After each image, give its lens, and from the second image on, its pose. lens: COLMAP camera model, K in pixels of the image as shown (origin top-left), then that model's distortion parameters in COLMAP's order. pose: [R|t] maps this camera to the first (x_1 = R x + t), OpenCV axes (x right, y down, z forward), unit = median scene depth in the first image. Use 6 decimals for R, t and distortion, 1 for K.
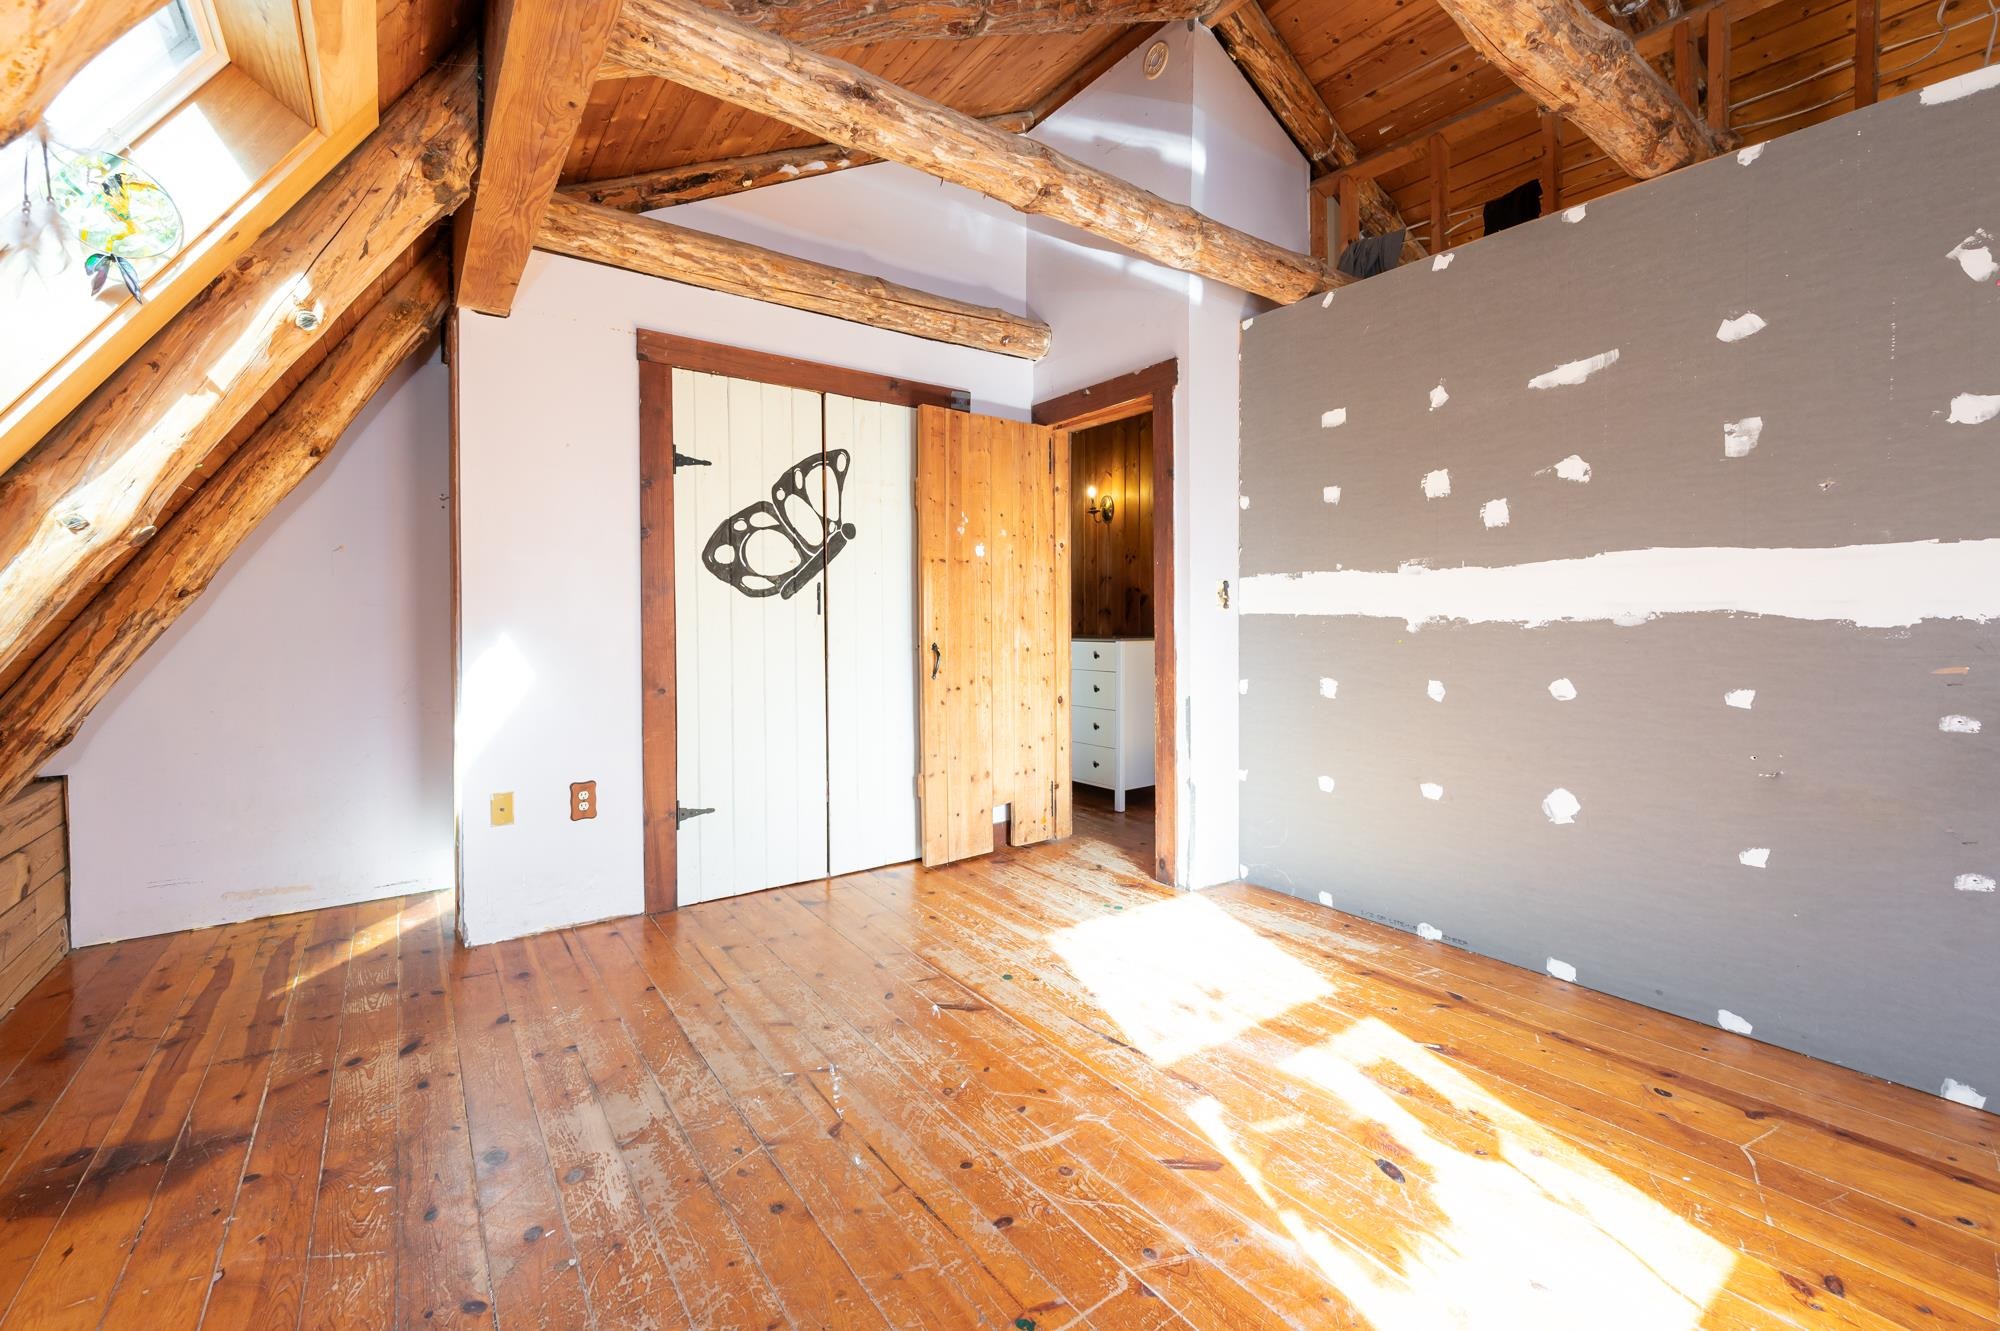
lens RADIAL K [[816.4, 0, 990.7], [0, 816.4, 622.6], [0, 0, 1]] dist [-0.006932, 0.000242]
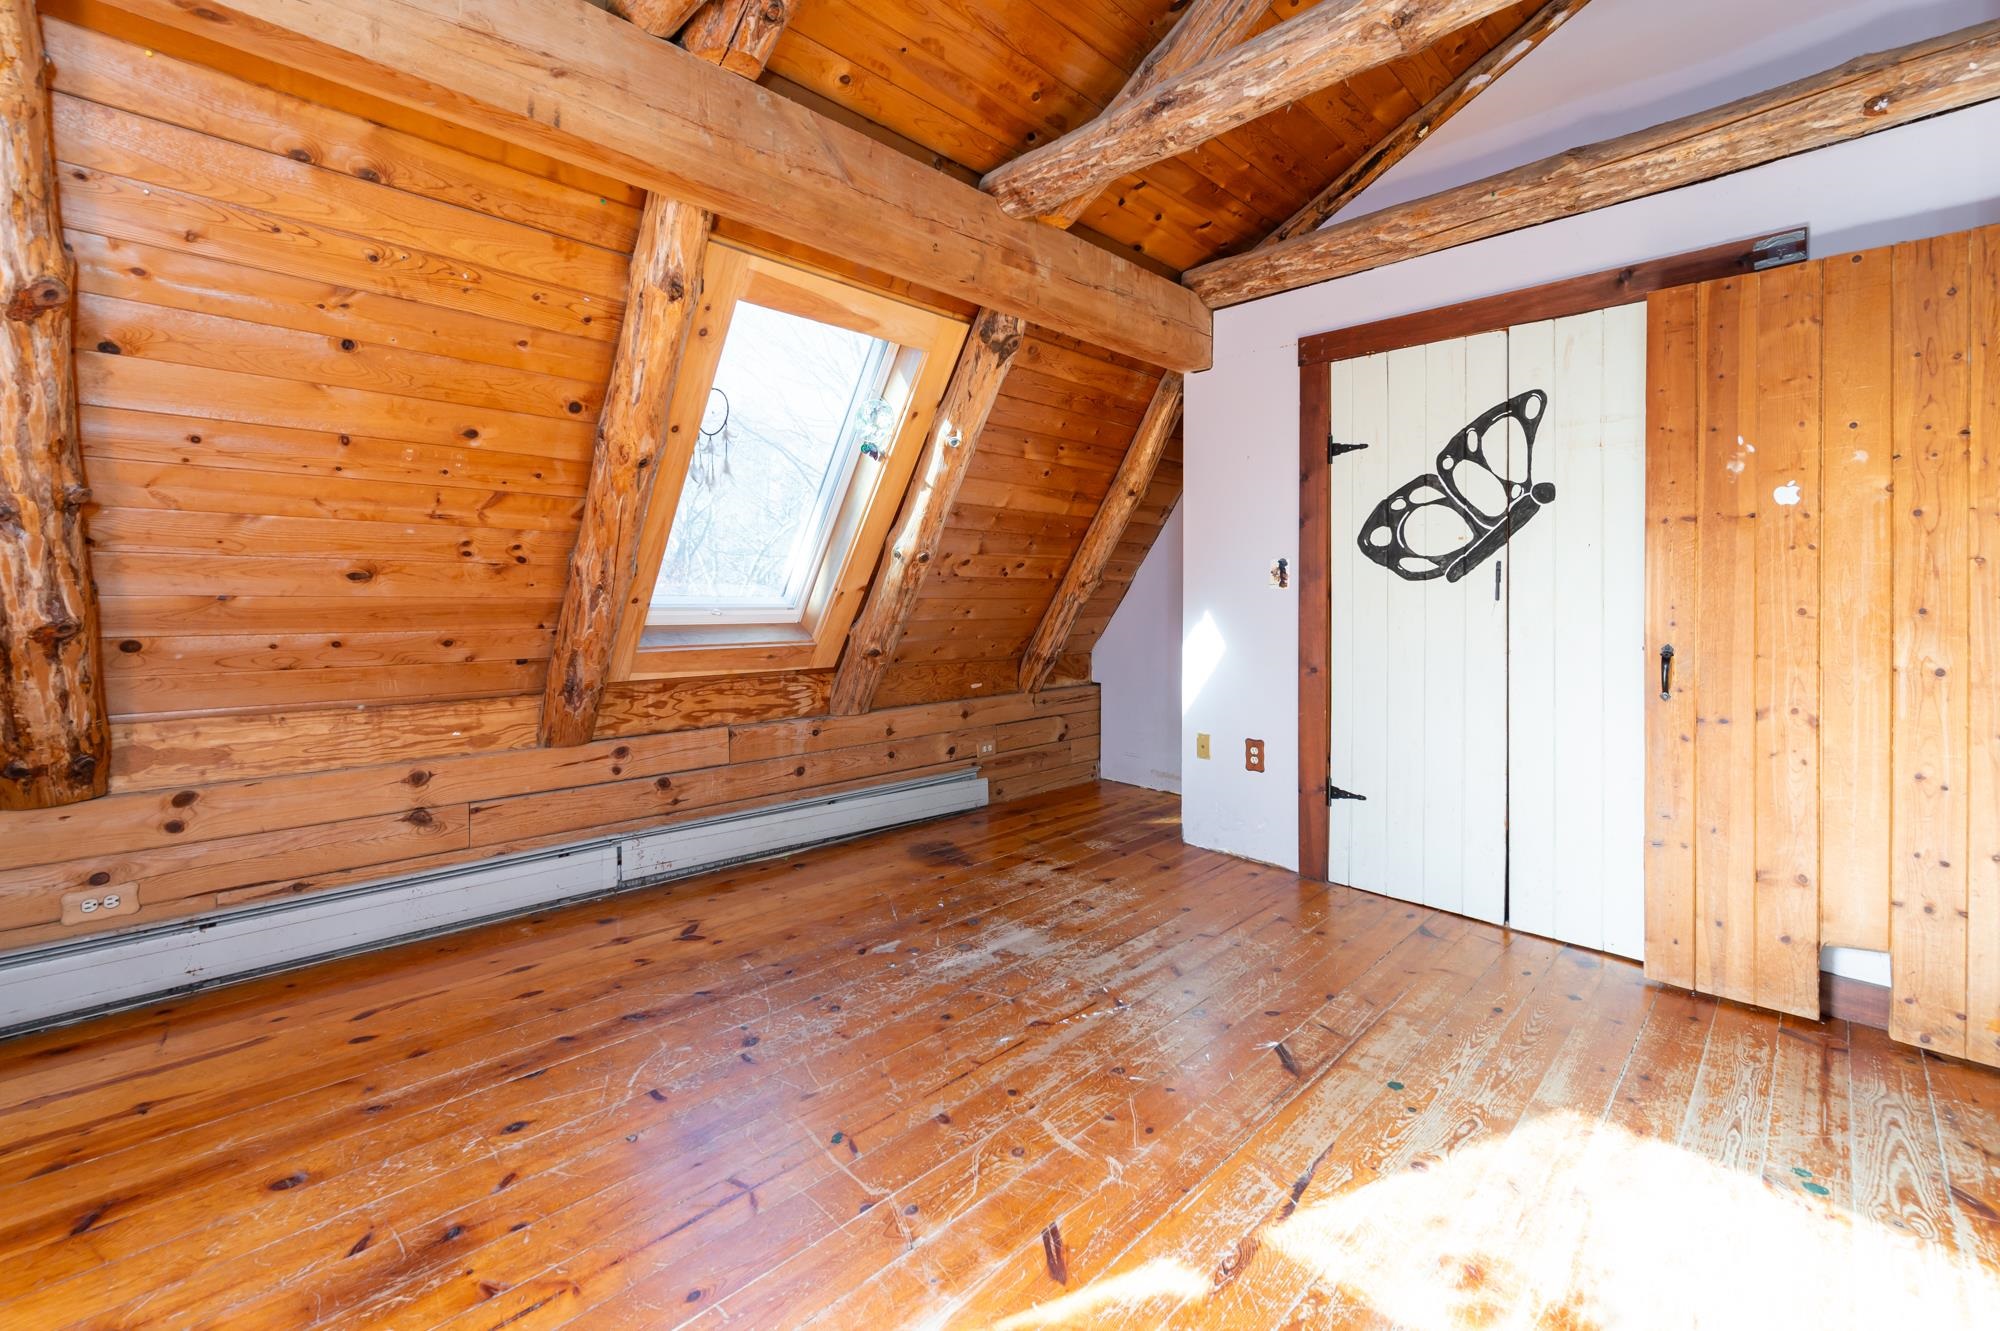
lens RADIAL K [[816.4, 0, 1024.1], [0, 816.4, 595.0], [0, 0, 1]] dist [-0.006932, 0.000242]
pose [[0.174836, 0.001836, -0.984596, 0.577869], [-0.020179, 0.999795, -0.001719, -0.004596], [0.984391, 0.020169, 0.174837, 0.439568]]
